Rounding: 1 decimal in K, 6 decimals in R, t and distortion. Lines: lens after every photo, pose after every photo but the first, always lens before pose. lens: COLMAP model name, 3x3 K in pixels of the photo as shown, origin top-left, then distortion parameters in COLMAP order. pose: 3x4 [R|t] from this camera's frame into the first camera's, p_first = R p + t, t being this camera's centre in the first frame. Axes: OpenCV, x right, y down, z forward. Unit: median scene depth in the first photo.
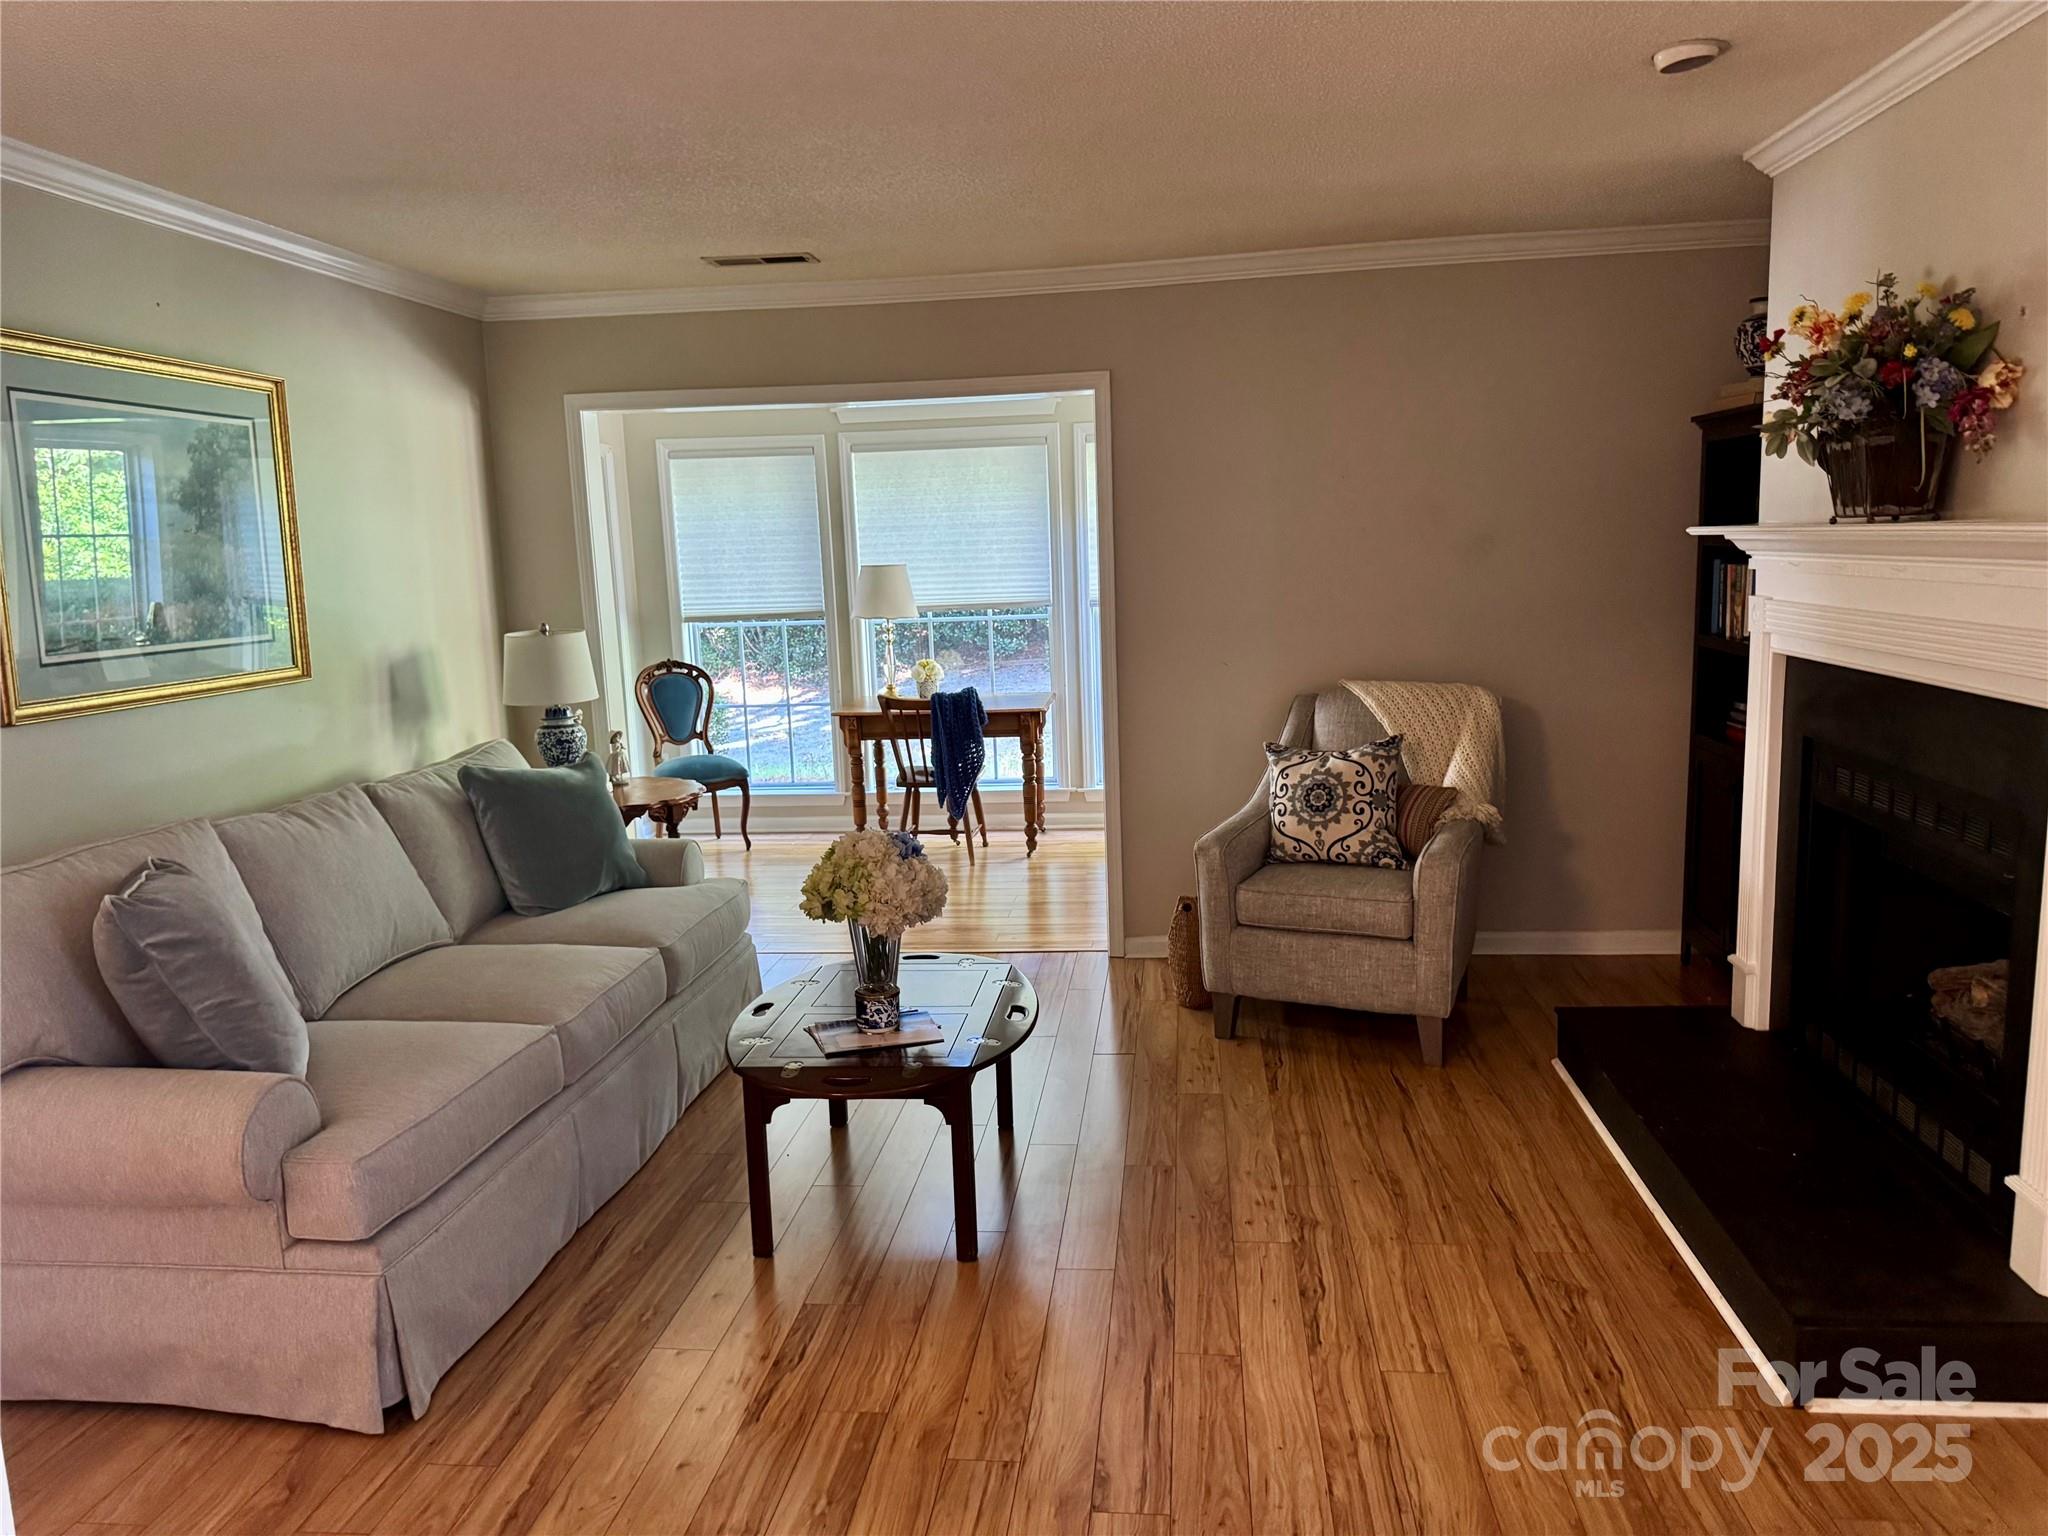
lens RADIAL K [[1431.3, 0, 1021.7], [0, 1431.3, 773.9], [0, 0, 1]] dist [0.058675, -0.075540]
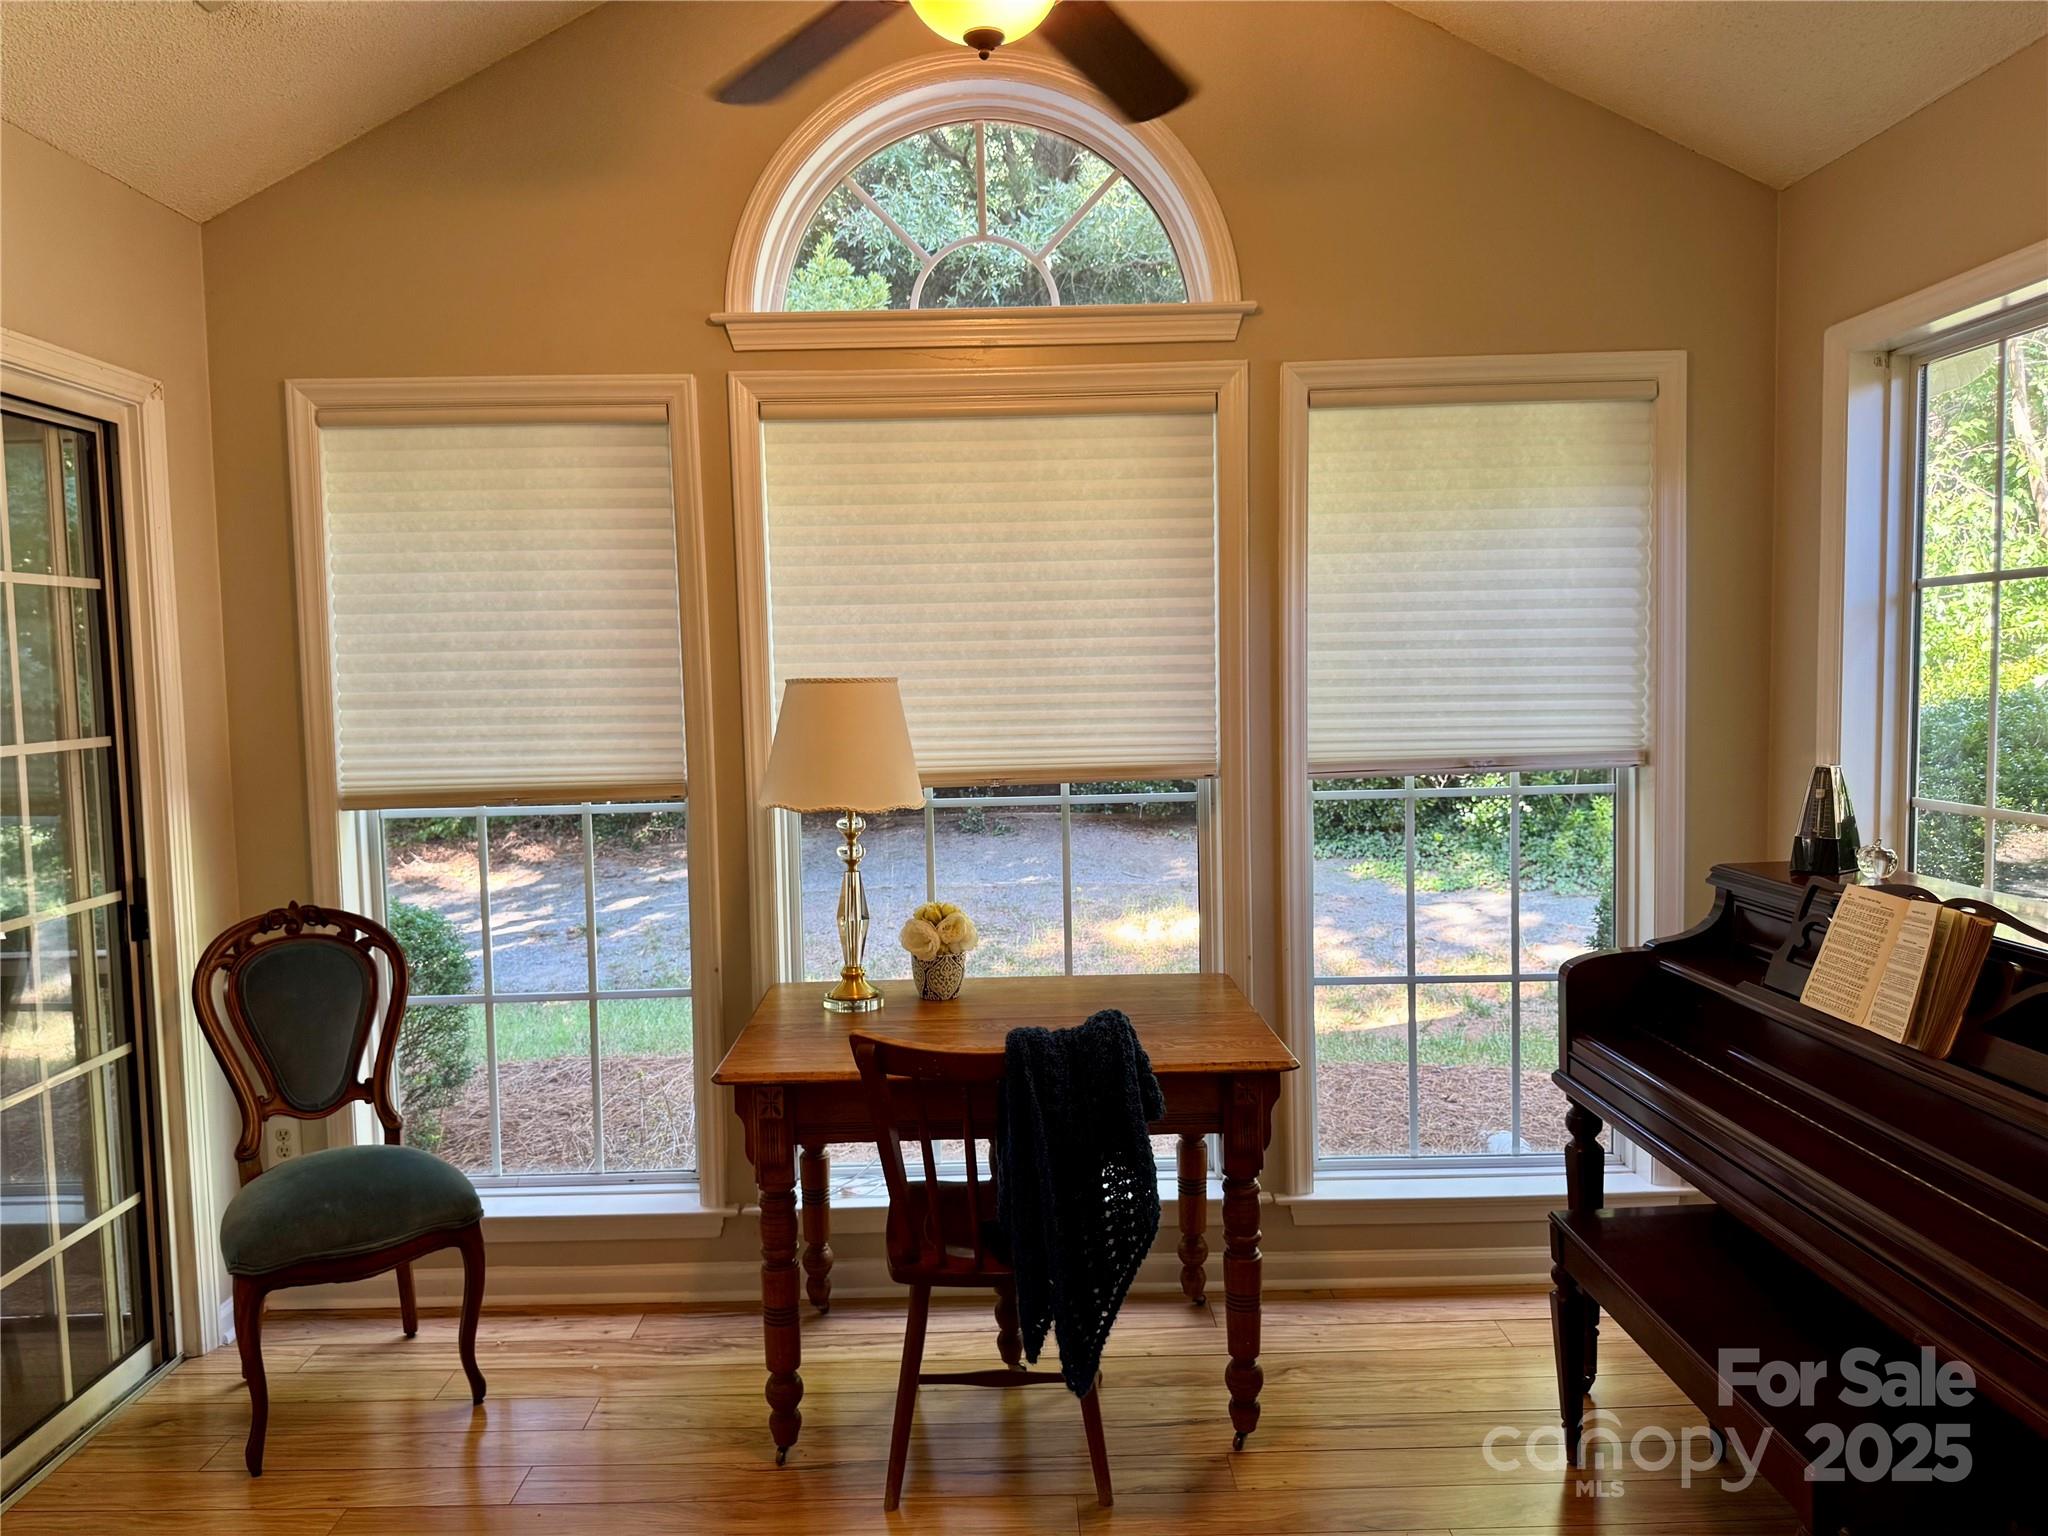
lens RADIAL K [[1431.3, 0, 1030.7], [0, 1431.3, 761.5], [0, 0, 1]] dist [0.058675, -0.075540]
pose [[0.989787, 0.006231, 0.142416, -0.097968], [0.007700, 0.995249, -0.097055, -0.078658], [-0.142344, 0.097161, 0.985037, 0.564521]]
